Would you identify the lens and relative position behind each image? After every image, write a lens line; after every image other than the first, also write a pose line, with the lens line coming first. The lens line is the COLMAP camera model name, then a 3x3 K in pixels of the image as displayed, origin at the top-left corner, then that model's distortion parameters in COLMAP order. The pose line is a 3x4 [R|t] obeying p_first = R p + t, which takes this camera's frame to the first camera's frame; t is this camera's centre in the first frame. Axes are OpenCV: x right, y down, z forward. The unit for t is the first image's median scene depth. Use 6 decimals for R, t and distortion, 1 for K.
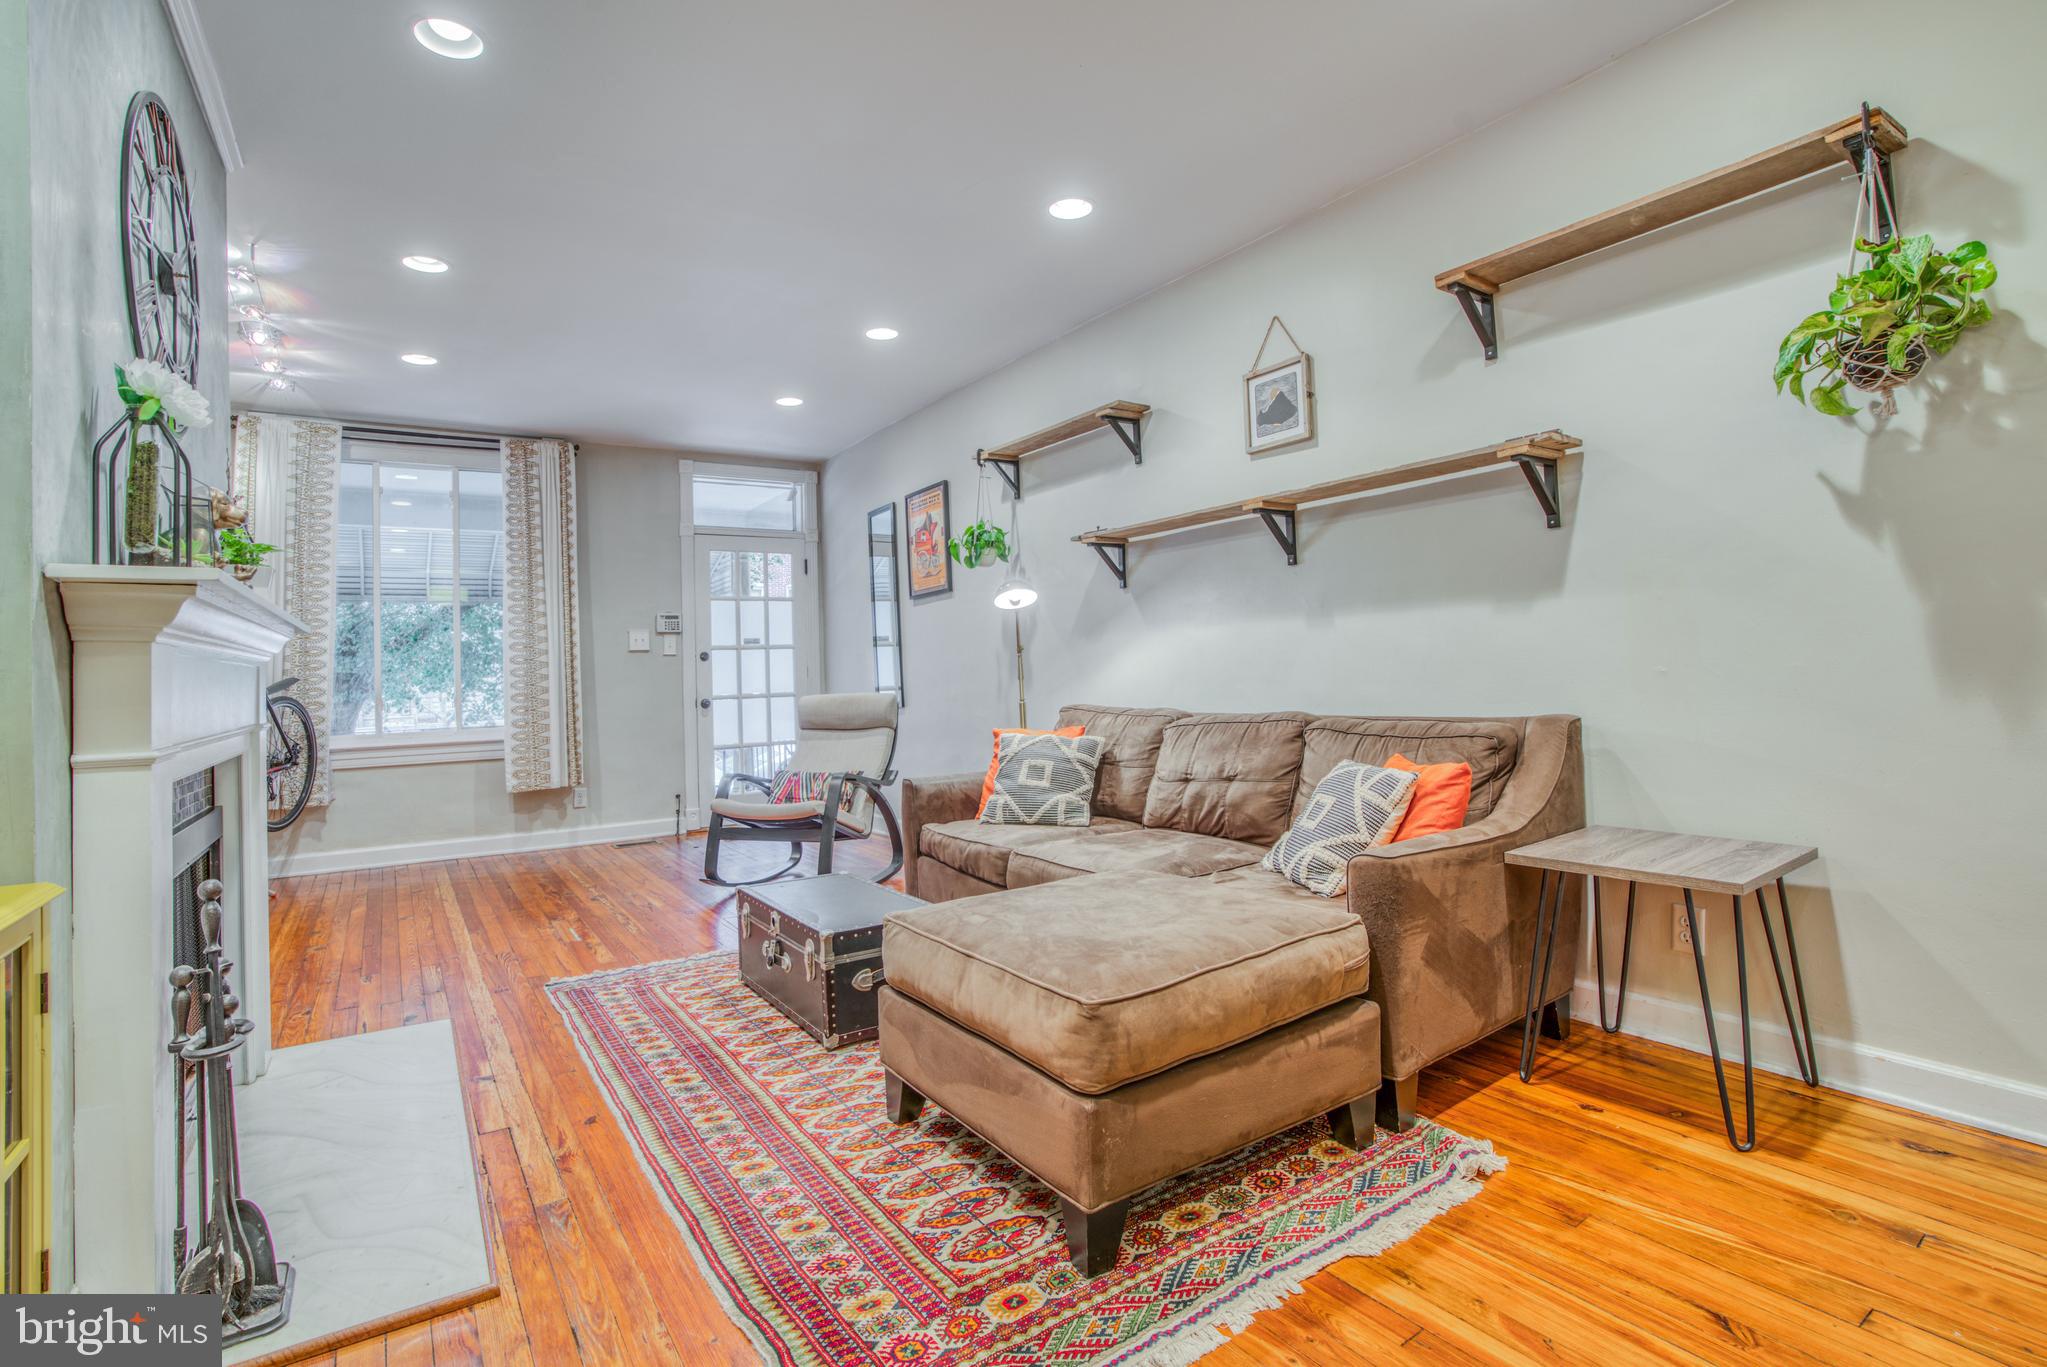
lens RADIAL K [[972.3, 0, 1008.4], [0, 972.3, 651.3], [0, 0, 1]] dist [-0.062193, 0.023618]
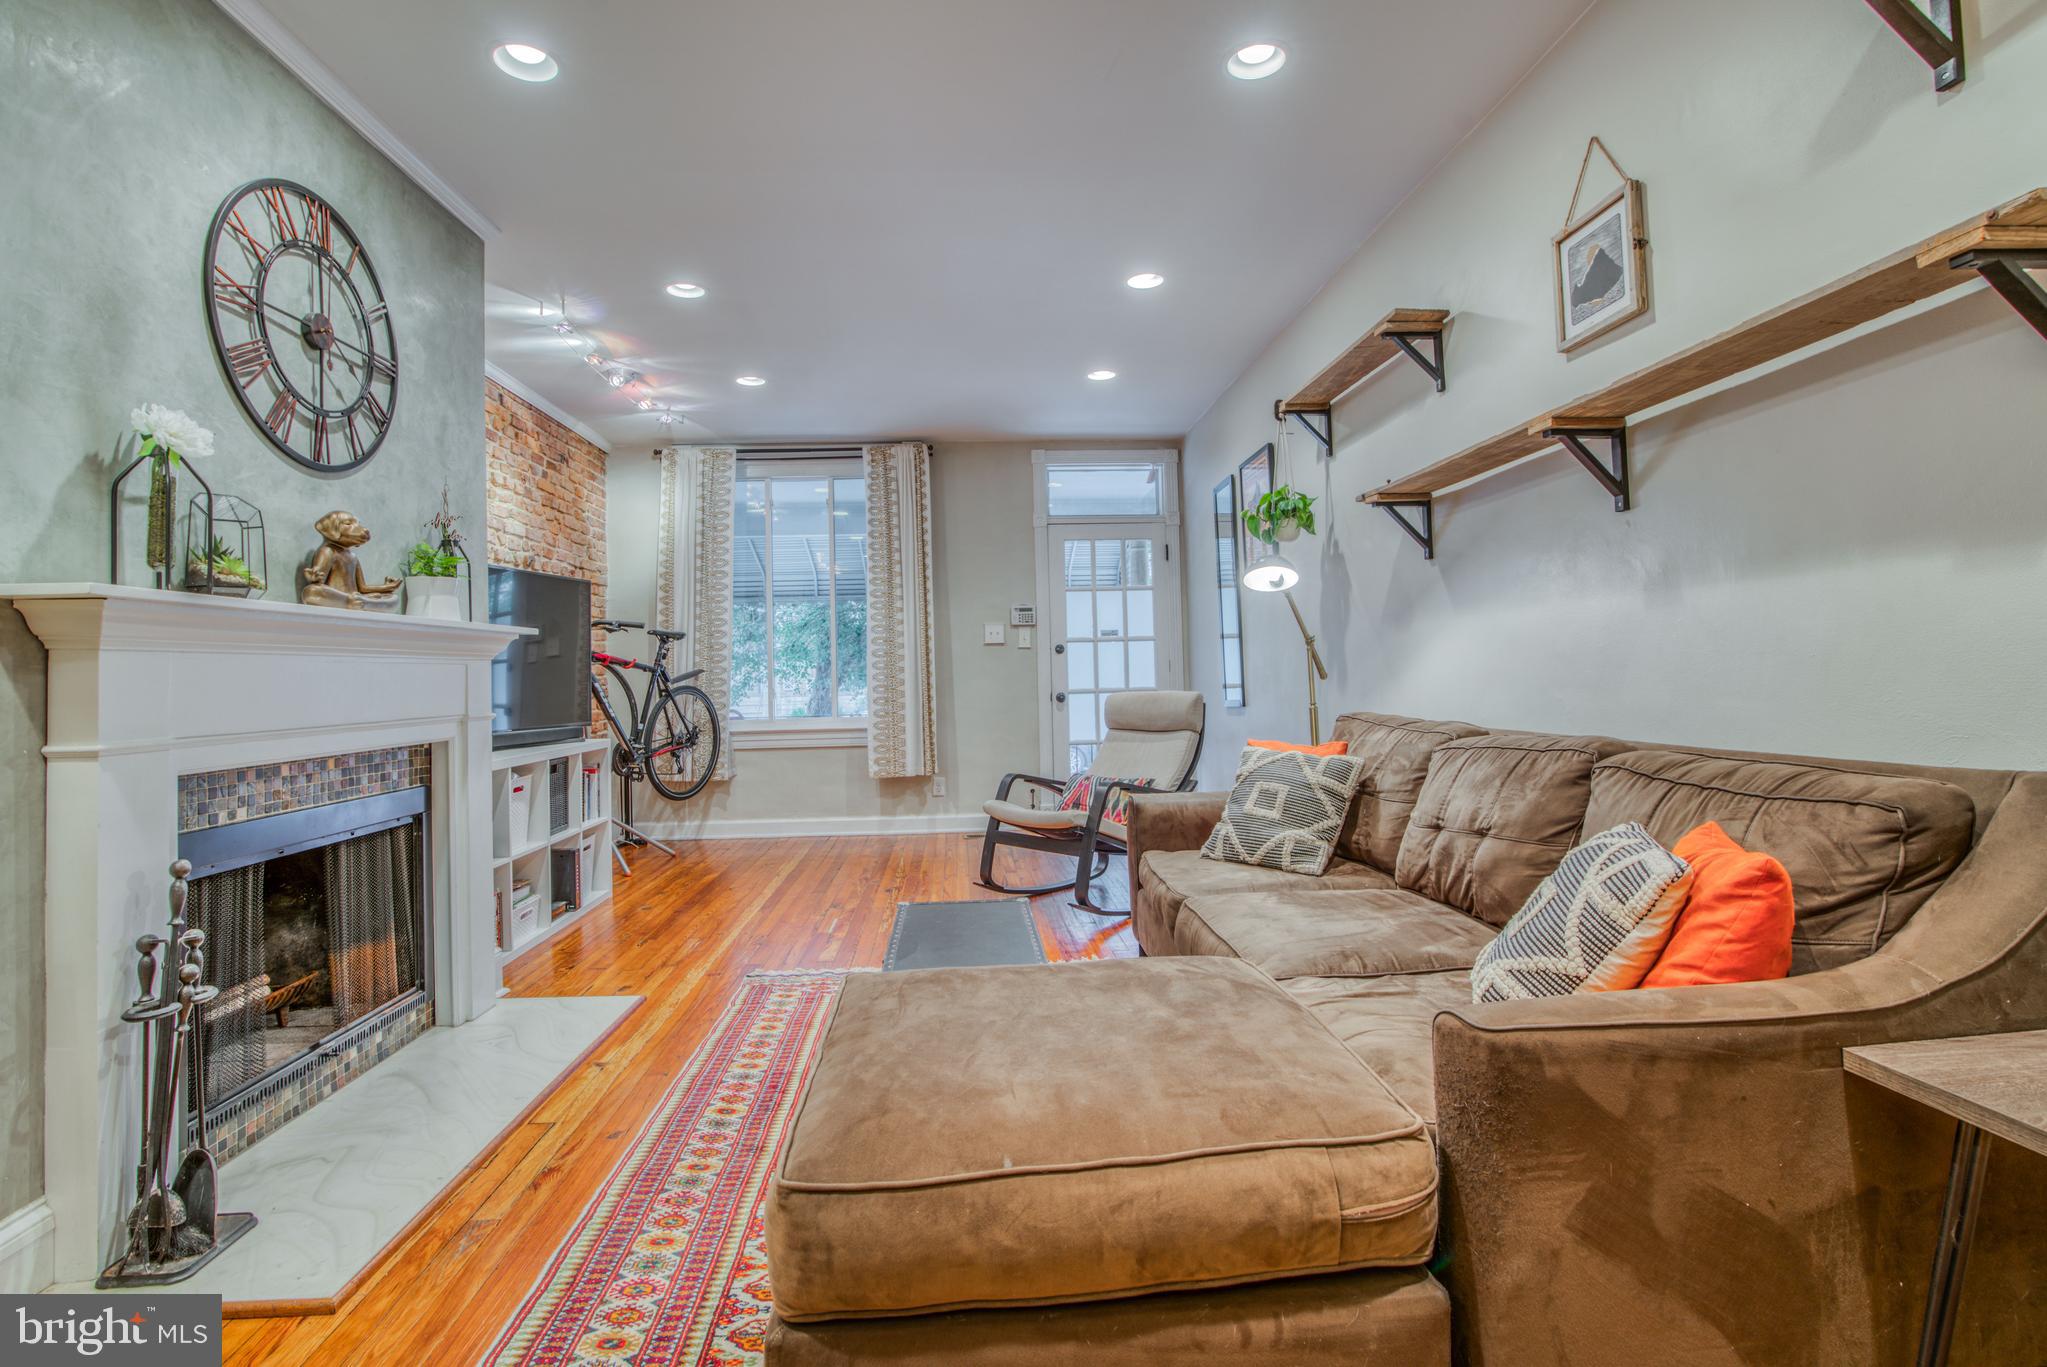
lens RADIAL K [[972.3, 0, 1007.9], [0, 972.3, 643.6], [0, 0, 1]] dist [-0.062193, 0.023618]
pose [[0.864674, -0.006447, -0.502292, 0.263217], [0.008132, 0.999966, 0.001165, -0.003634], [0.502268, -0.005092, 0.864697, 0.242514]]
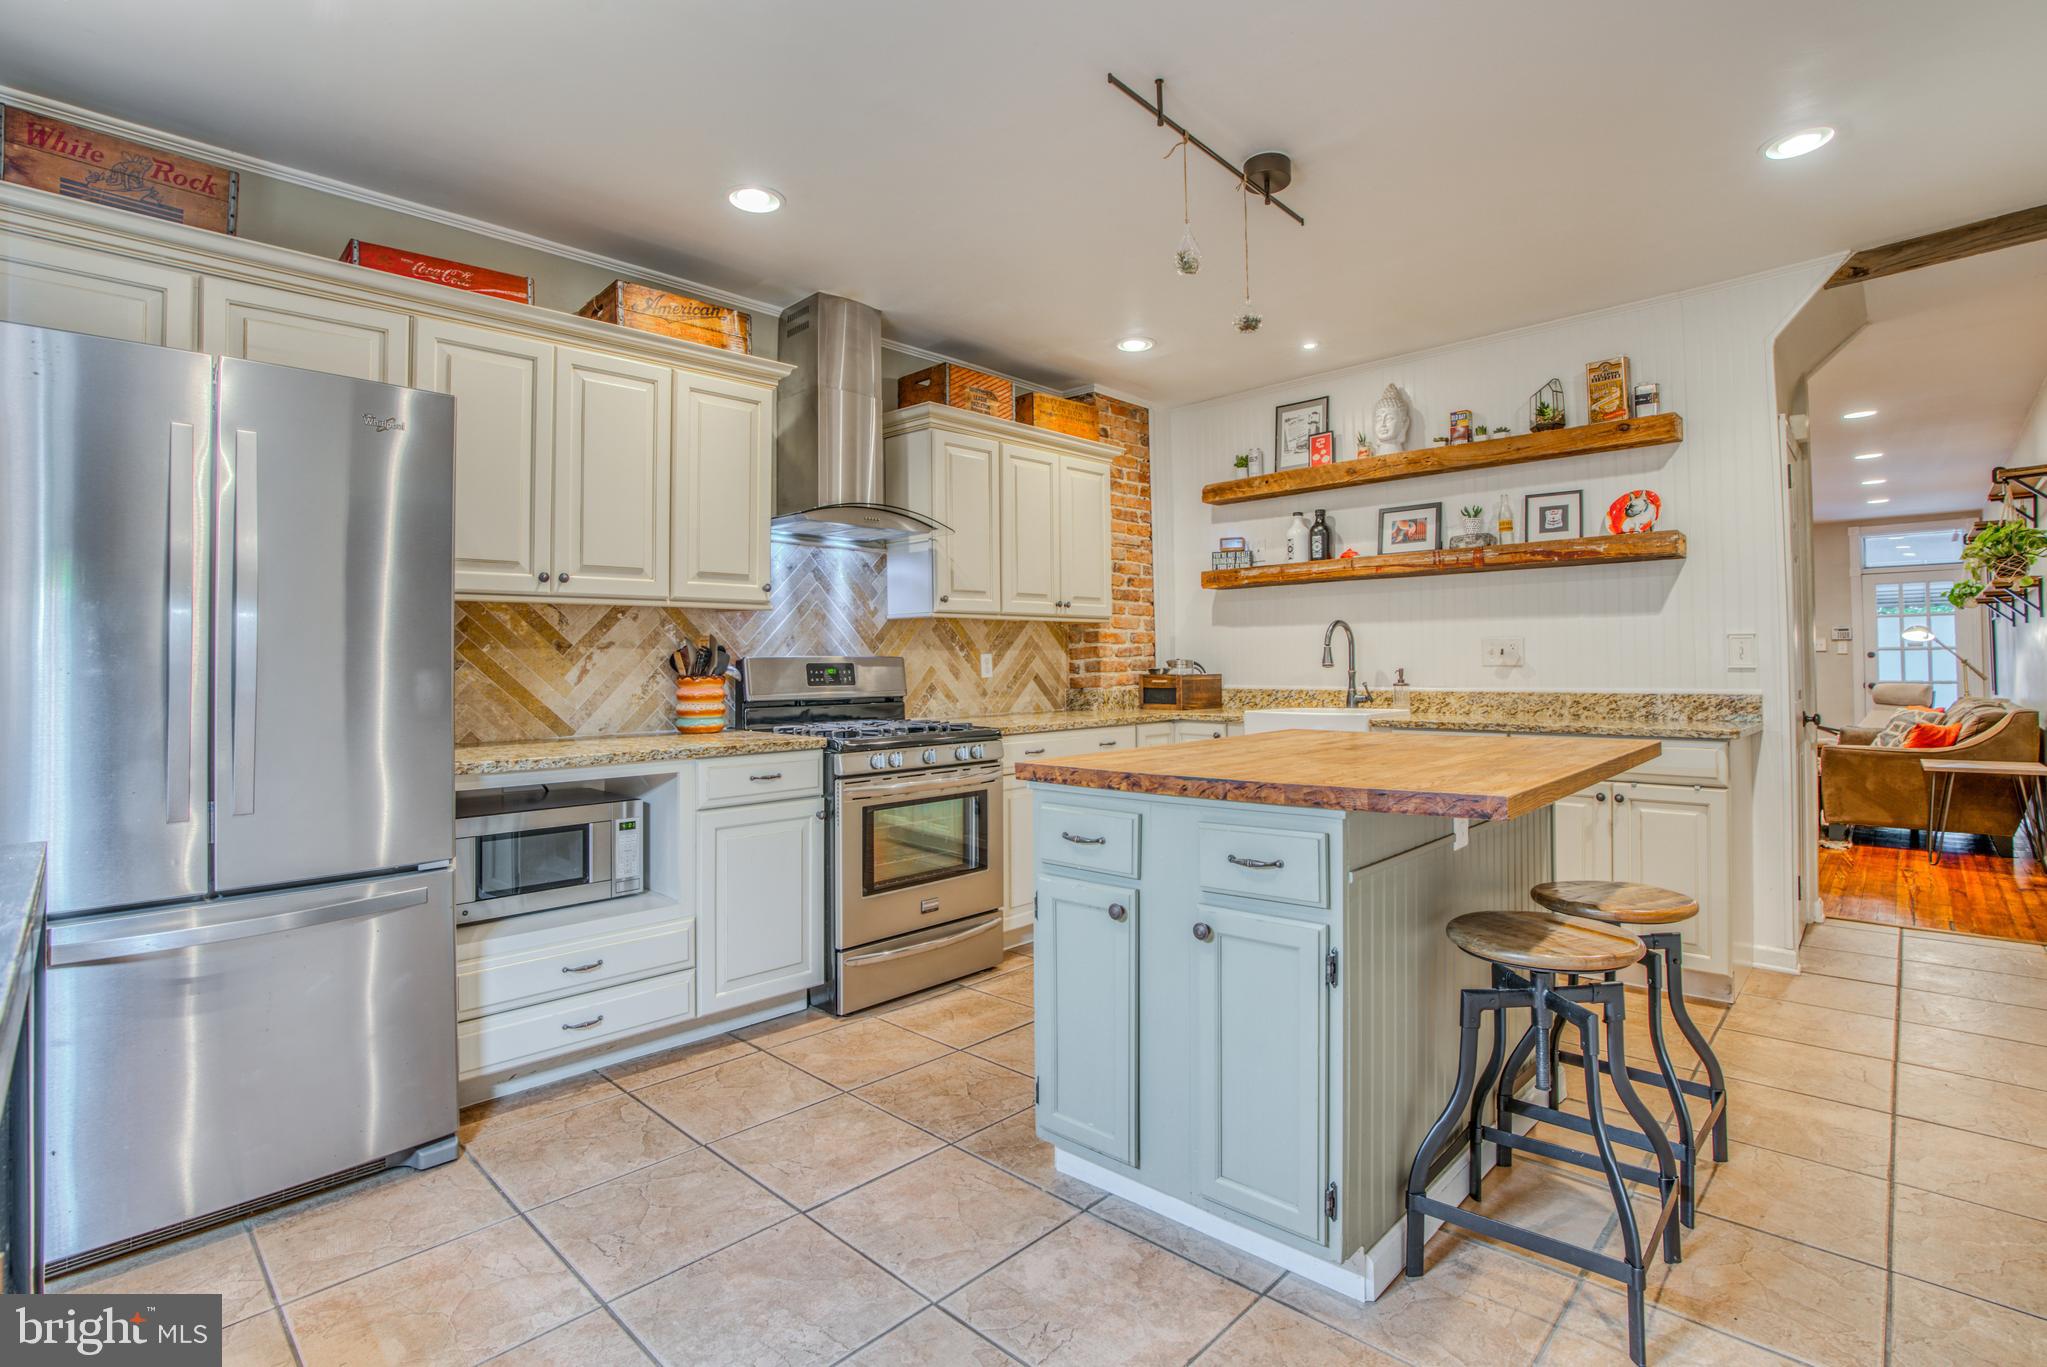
lens RADIAL K [[972.3, 0, 1012.4], [0, 972.3, 645.3], [0, 0, 1]] dist [-0.062193, 0.023618]
pose [[0.222352, 0.012390, -0.974888, 1.599745], [0.018433, 0.999687, 0.016909, -0.115276], [0.974792, -0.021730, 0.222054, -1.244786]]
